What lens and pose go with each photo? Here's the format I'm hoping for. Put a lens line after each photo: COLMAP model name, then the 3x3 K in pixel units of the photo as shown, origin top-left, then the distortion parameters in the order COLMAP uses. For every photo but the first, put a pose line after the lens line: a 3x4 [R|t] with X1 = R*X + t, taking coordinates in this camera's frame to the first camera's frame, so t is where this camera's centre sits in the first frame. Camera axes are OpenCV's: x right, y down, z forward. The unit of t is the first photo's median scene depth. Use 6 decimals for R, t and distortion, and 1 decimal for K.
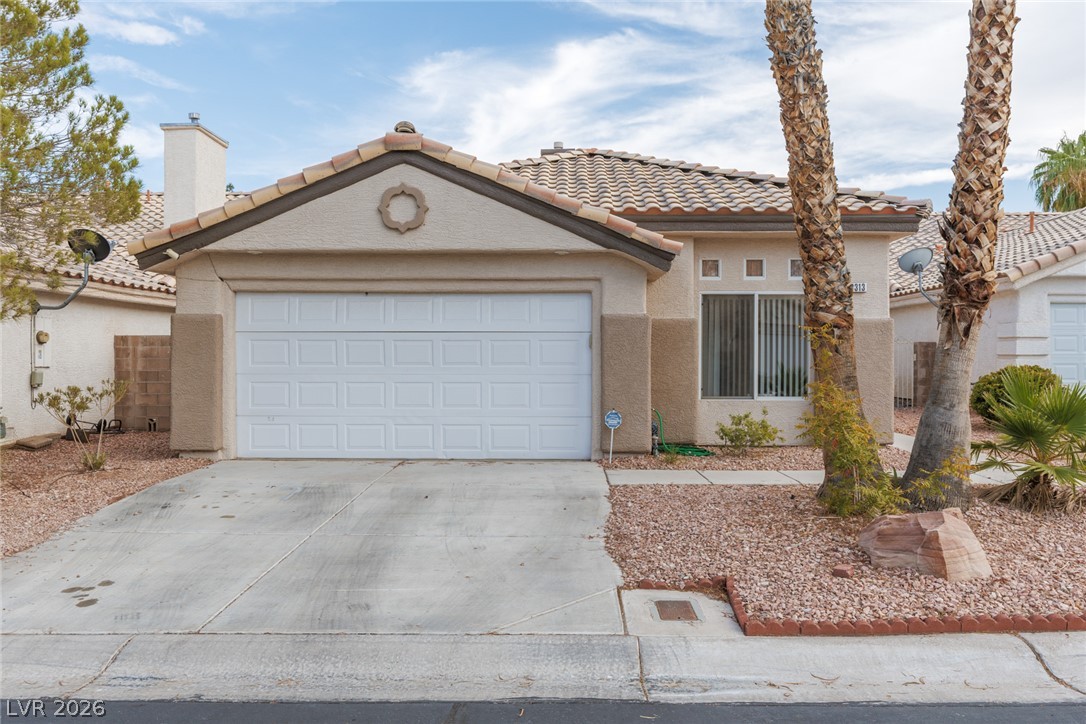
lens RADIAL K [[855.5, 0, 576.7], [0, 855.5, 356.5], [0, 0, 1]] dist [-0.002993, 0.010845]
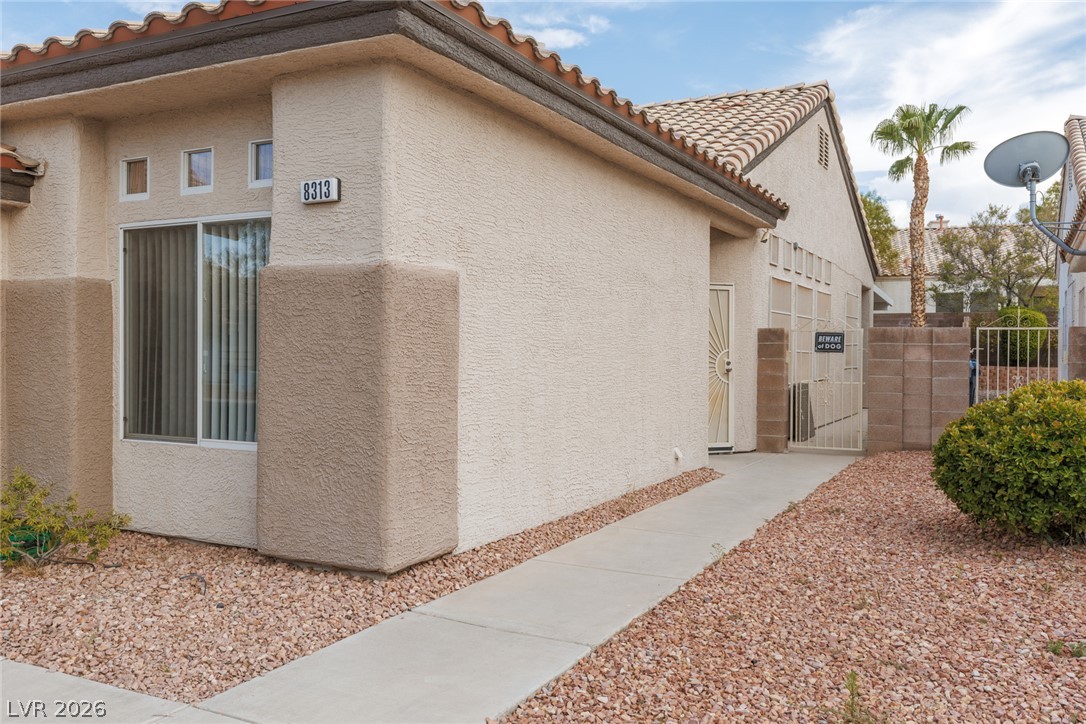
lens RADIAL K [[920.4, 0, 556.5], [0, 920.4, 356.4], [0, 0, 1]] dist [0.012366, -0.022166]
pose [[0.891341, 0.006253, -0.453290, 0.620357], [-0.003830, 0.999973, 0.006263, -0.002662], [0.453317, -0.003846, 0.891341, 0.632195]]
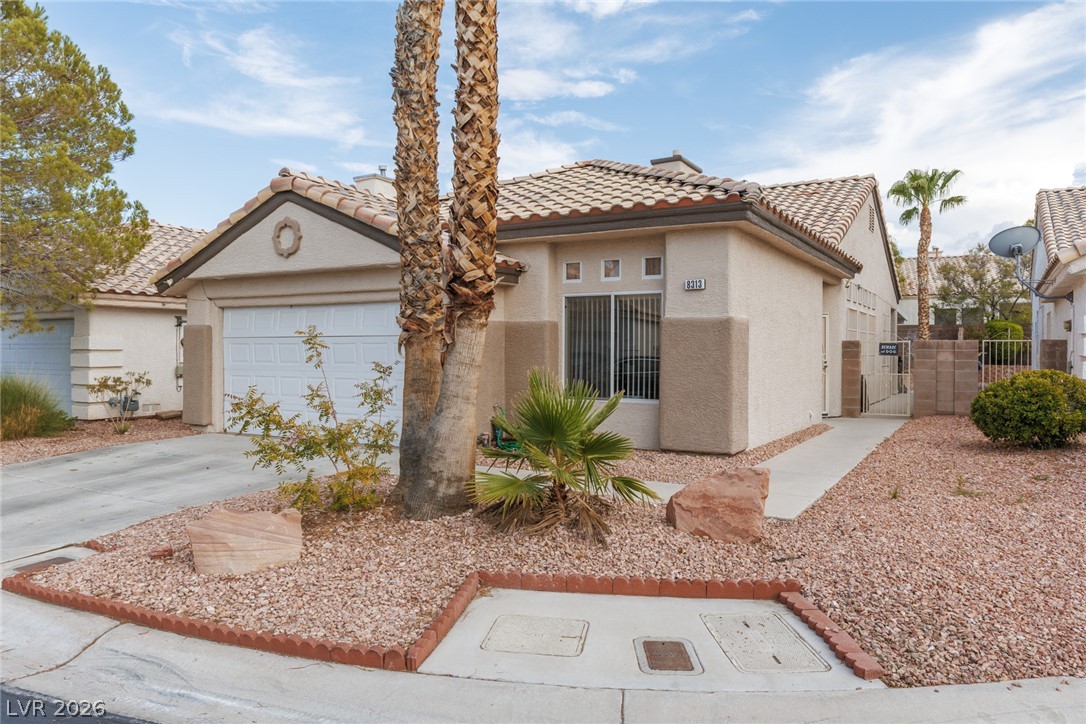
lens RADIAL K [[782.3, 0, 552.3], [0, 782.3, 359.8], [0, 0, 1]] dist [0.000417, -0.003107]
pose [[0.867776, 0.005317, -0.496928, 0.601735], [-0.001290, 0.999963, 0.008448, -0.005103], [0.496954, -0.006690, 0.867751, 0.174882]]
